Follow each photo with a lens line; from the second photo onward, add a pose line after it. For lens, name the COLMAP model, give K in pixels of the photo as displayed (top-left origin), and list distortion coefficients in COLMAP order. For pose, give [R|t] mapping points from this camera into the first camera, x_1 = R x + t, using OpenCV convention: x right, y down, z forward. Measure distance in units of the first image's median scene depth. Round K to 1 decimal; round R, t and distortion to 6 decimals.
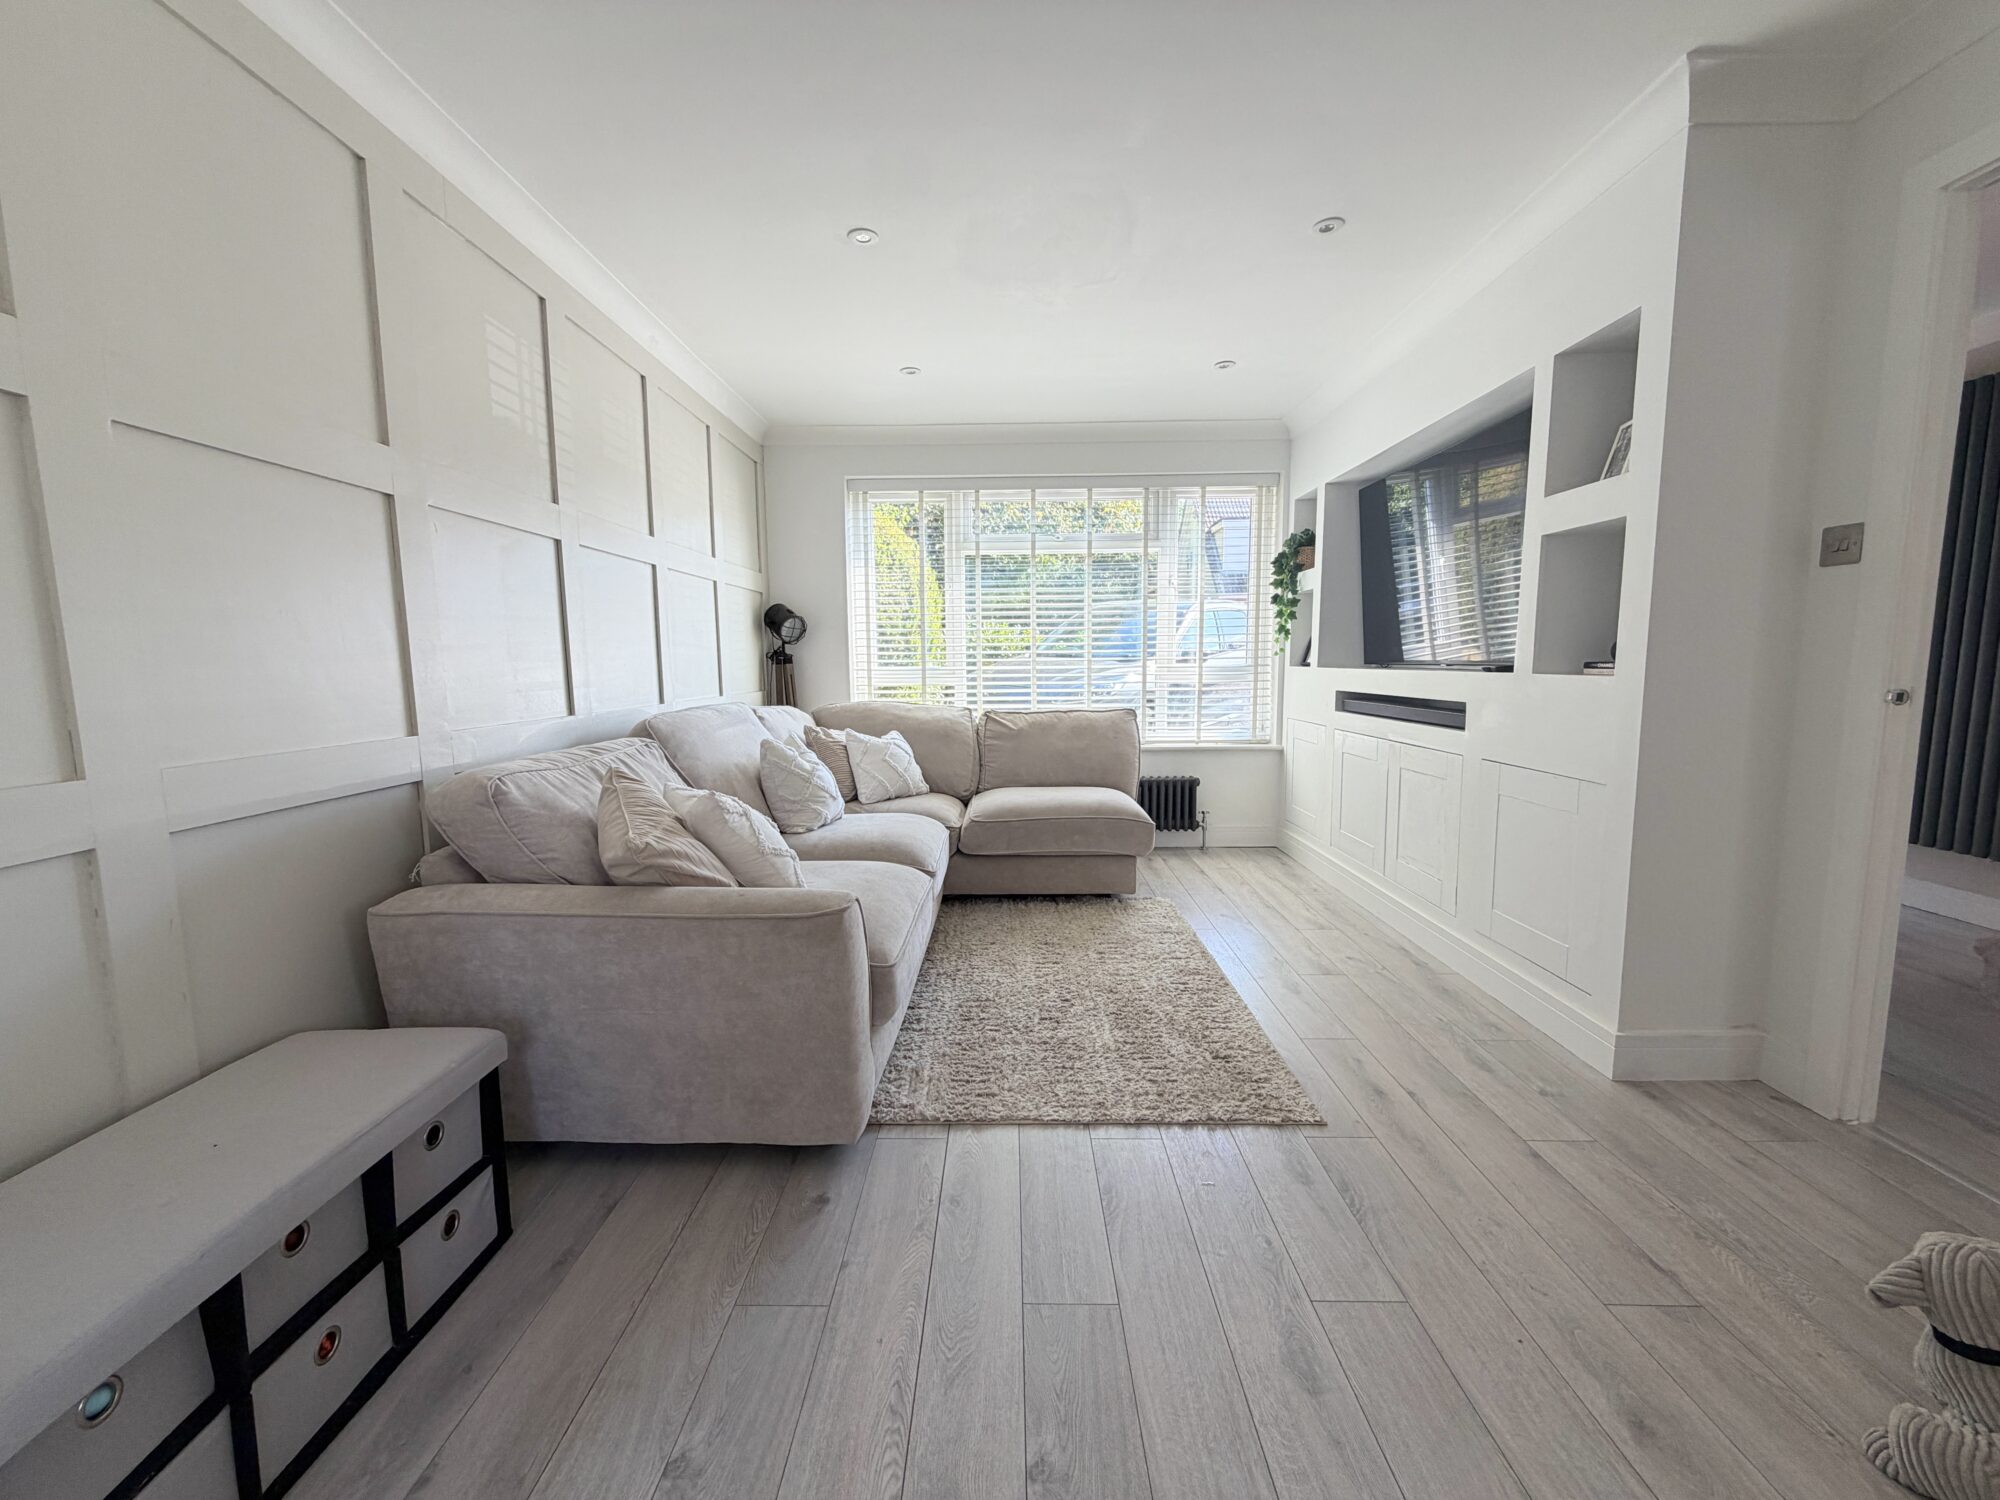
lens RADIAL K [[798.9, 0, 994.2], [0, 798.9, 750.9], [0, 0, 1]] dist [0.001007, -0.000248]
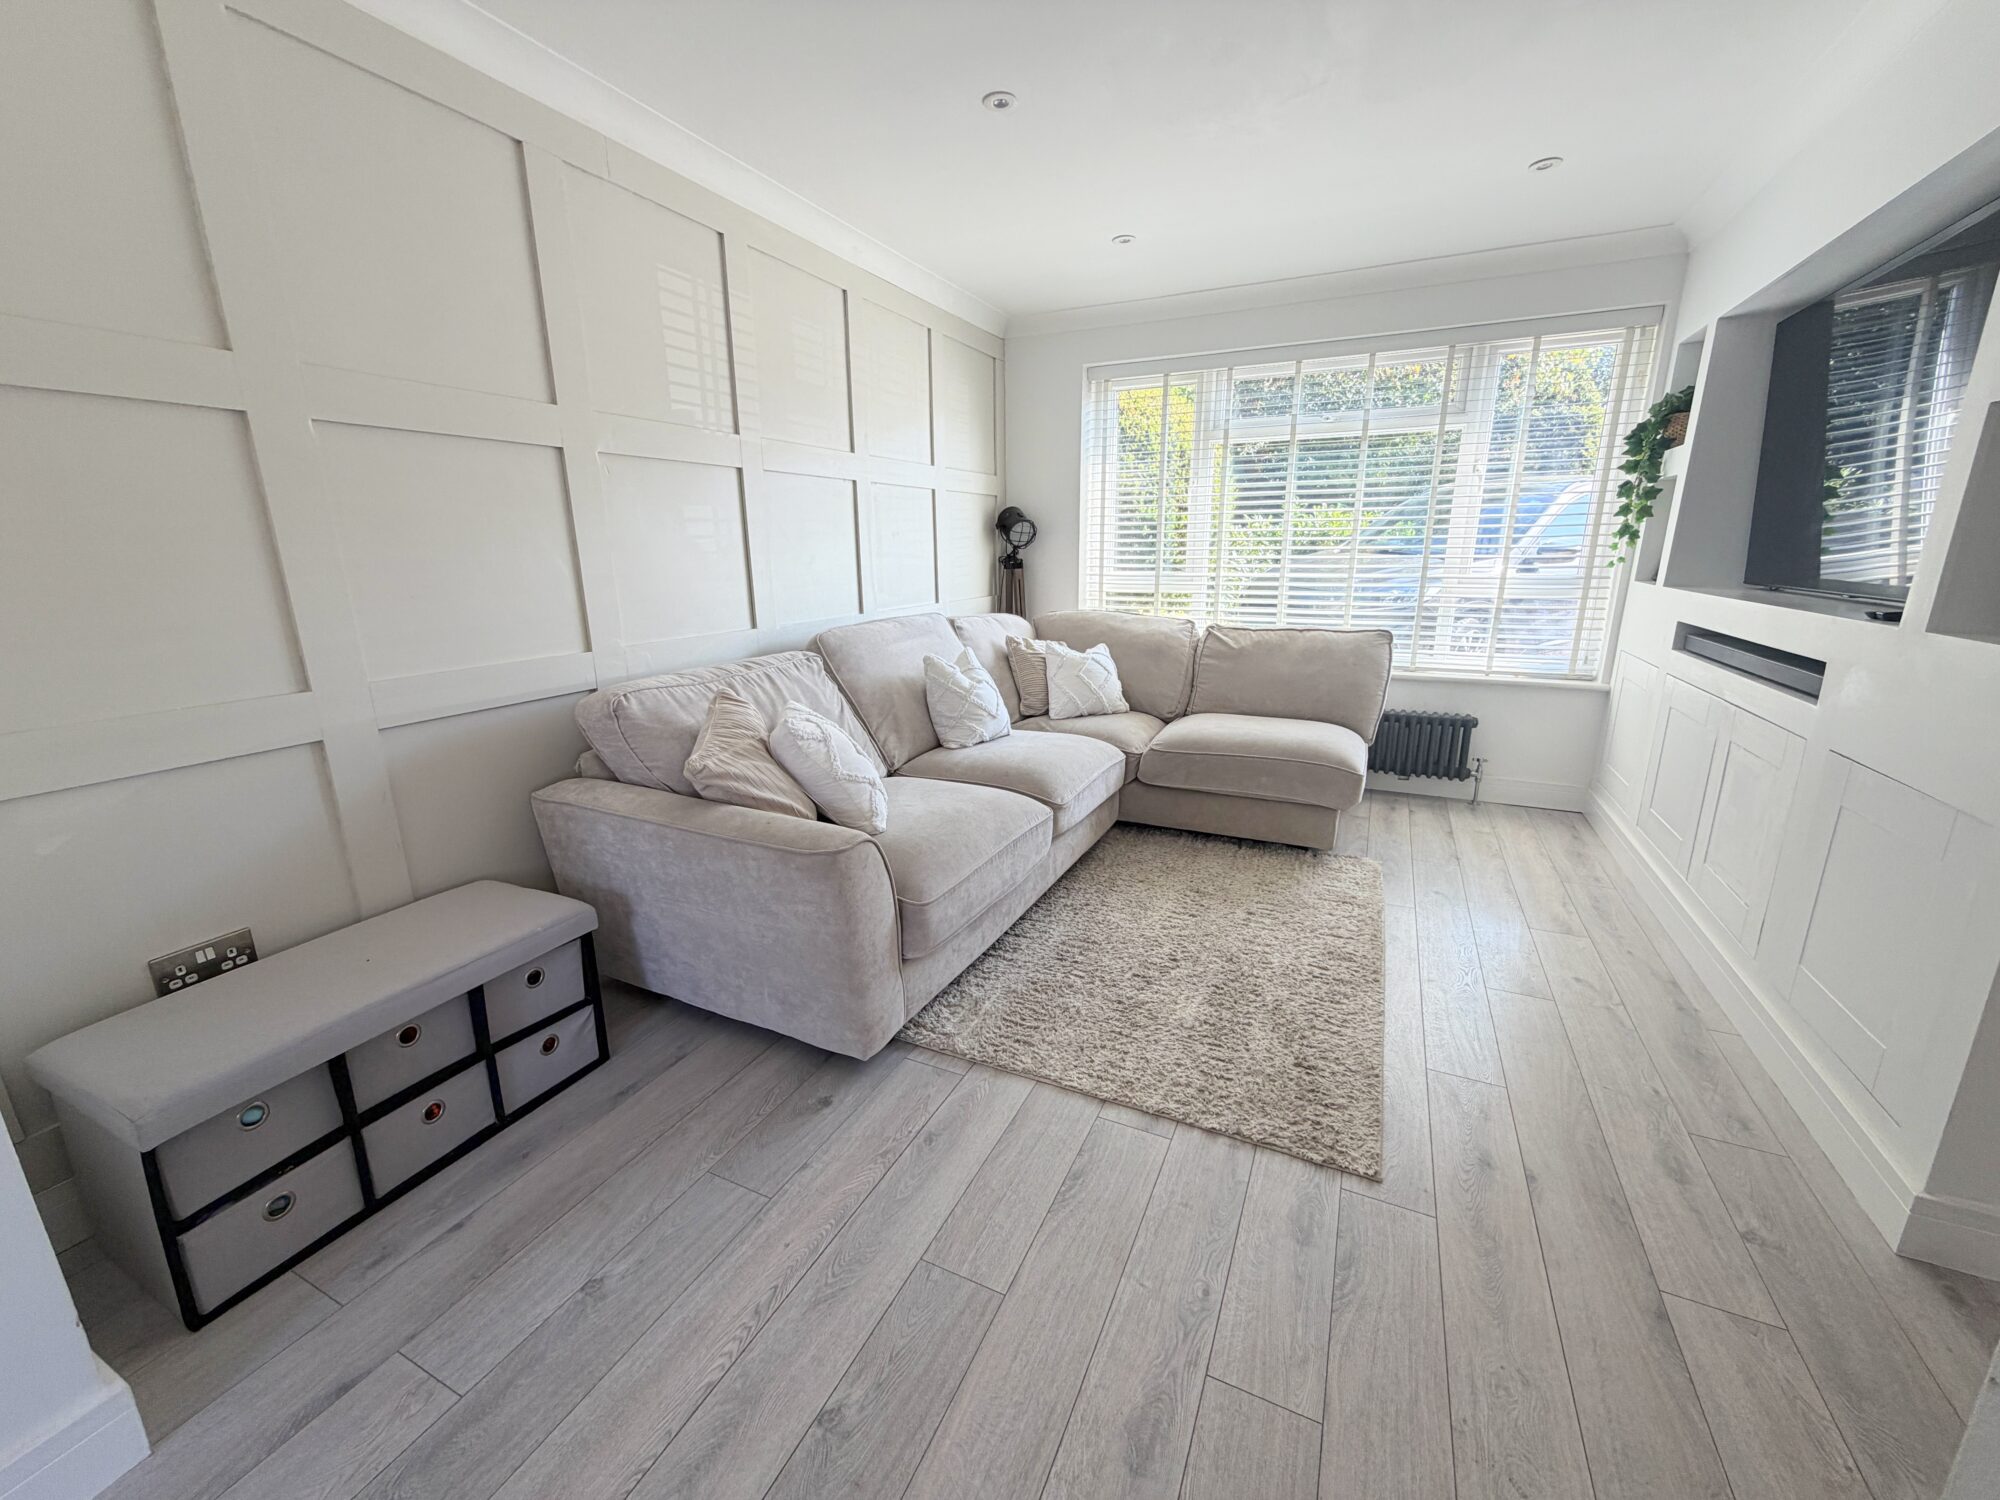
lens RADIAL K [[798.9, 0, 996.3], [0, 798.9, 750.0], [0, 0, 1]] dist [0.001007, -0.000248]
pose [[0.909052, 0.104671, -0.403322, 0.301104], [-0.046261, 0.987303, 0.151960, -0.074091], [0.414107, -0.119481, 0.902352, 0.122313]]
